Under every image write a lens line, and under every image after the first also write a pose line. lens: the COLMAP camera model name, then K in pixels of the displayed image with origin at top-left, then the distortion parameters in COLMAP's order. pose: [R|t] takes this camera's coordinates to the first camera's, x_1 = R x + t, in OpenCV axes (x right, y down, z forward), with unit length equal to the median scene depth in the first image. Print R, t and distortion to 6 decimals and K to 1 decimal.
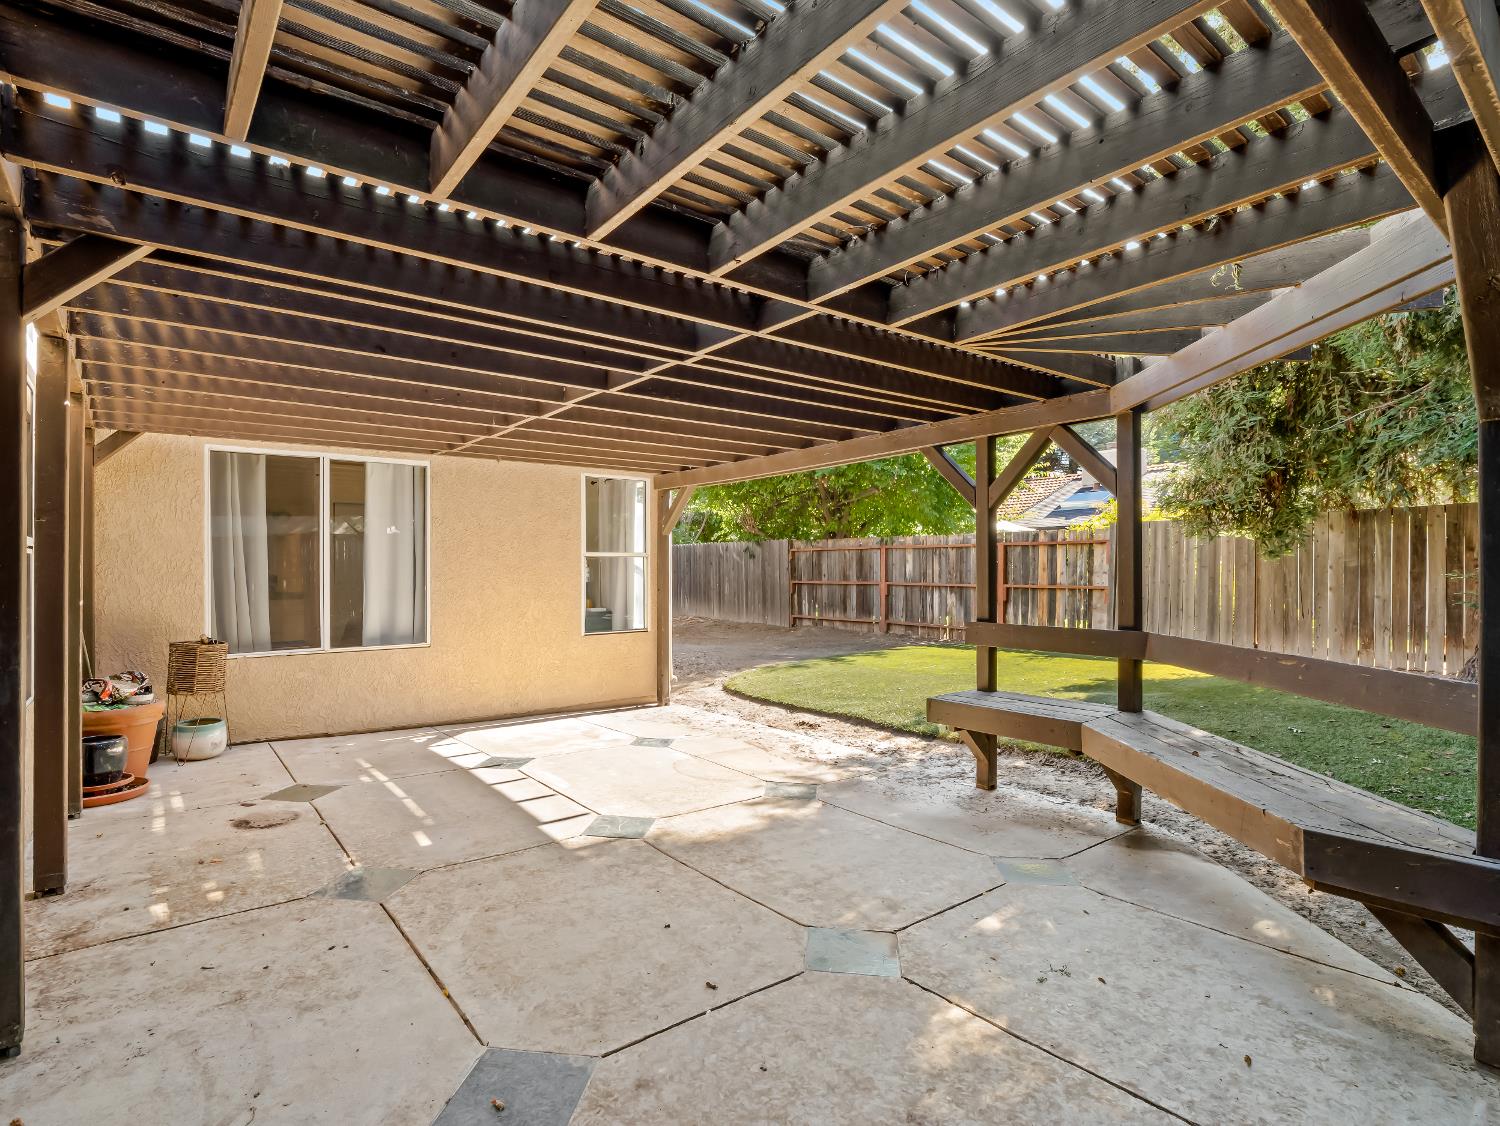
lens RADIAL K [[753.2, 0, 750.0], [0, 753.2, 563.0], [0, 0, 1]] dist [0.000305, -0.000113]
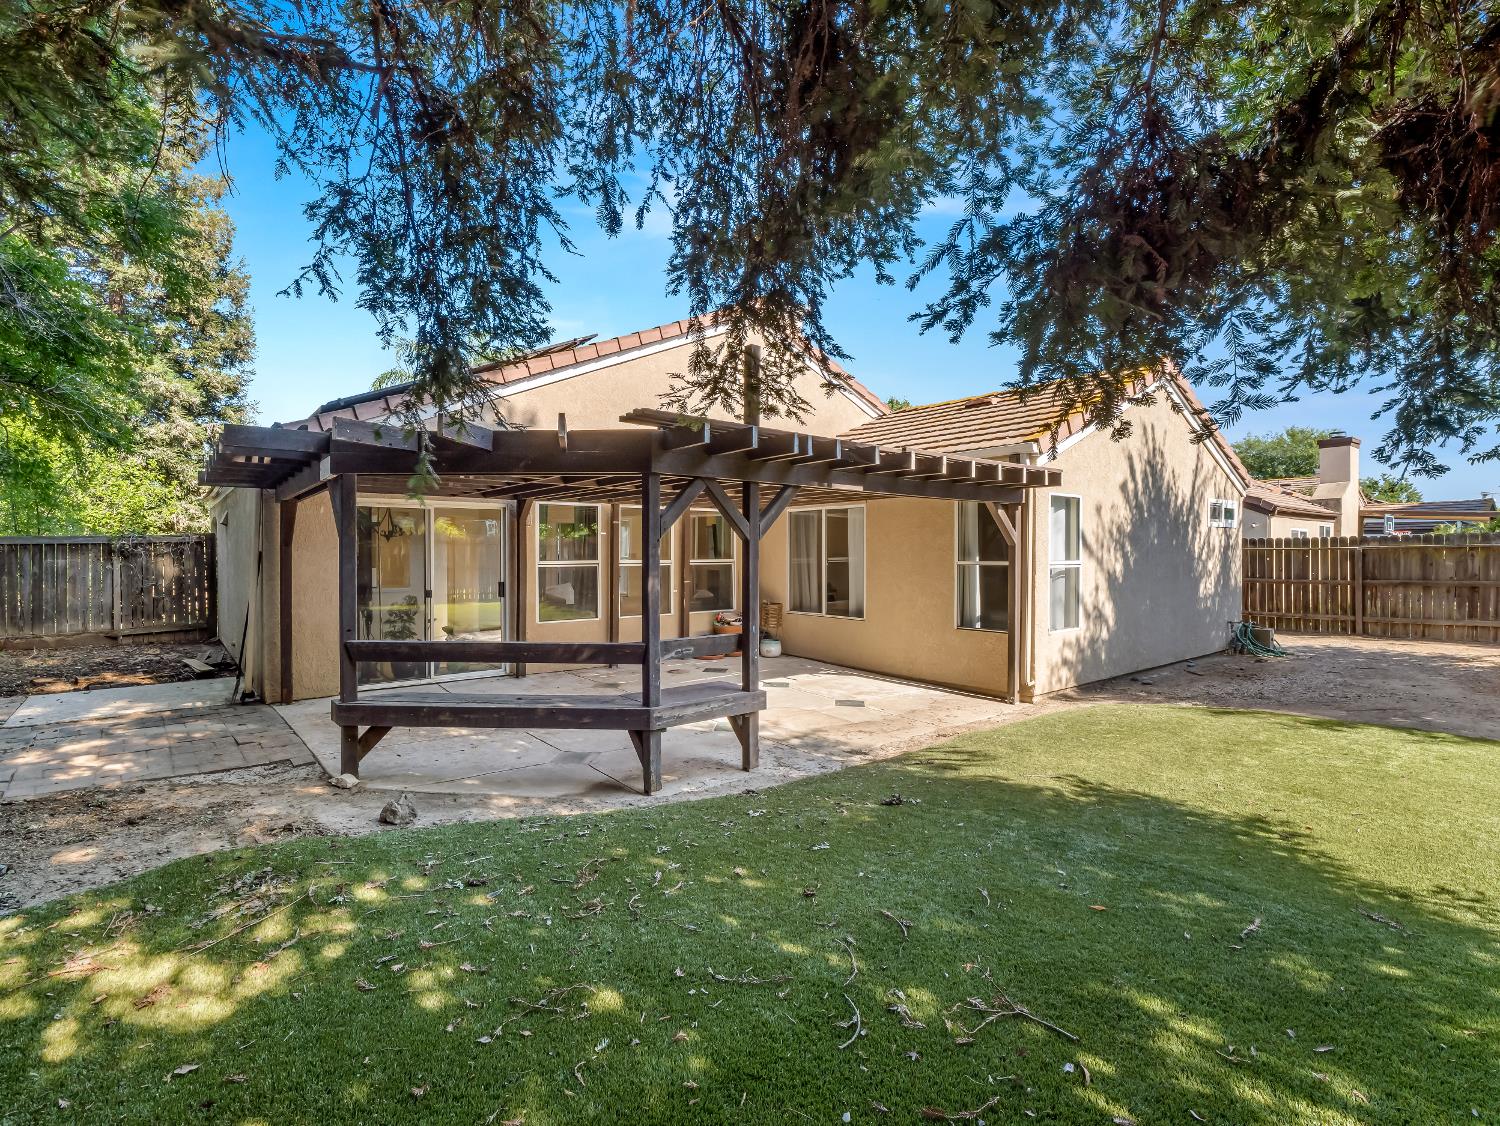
lens RADIAL K [[724.7, 0, 750.0], [0, 724.7, 563.0], [0, 0, 1]] dist [-0.001177, -0.000230]
pose [[0.017125, 0.021026, -0.999632, 1.359297], [0.015695, 0.999650, 0.021296, -0.058103], [0.999730, -0.016054, 0.016789, 0.899963]]
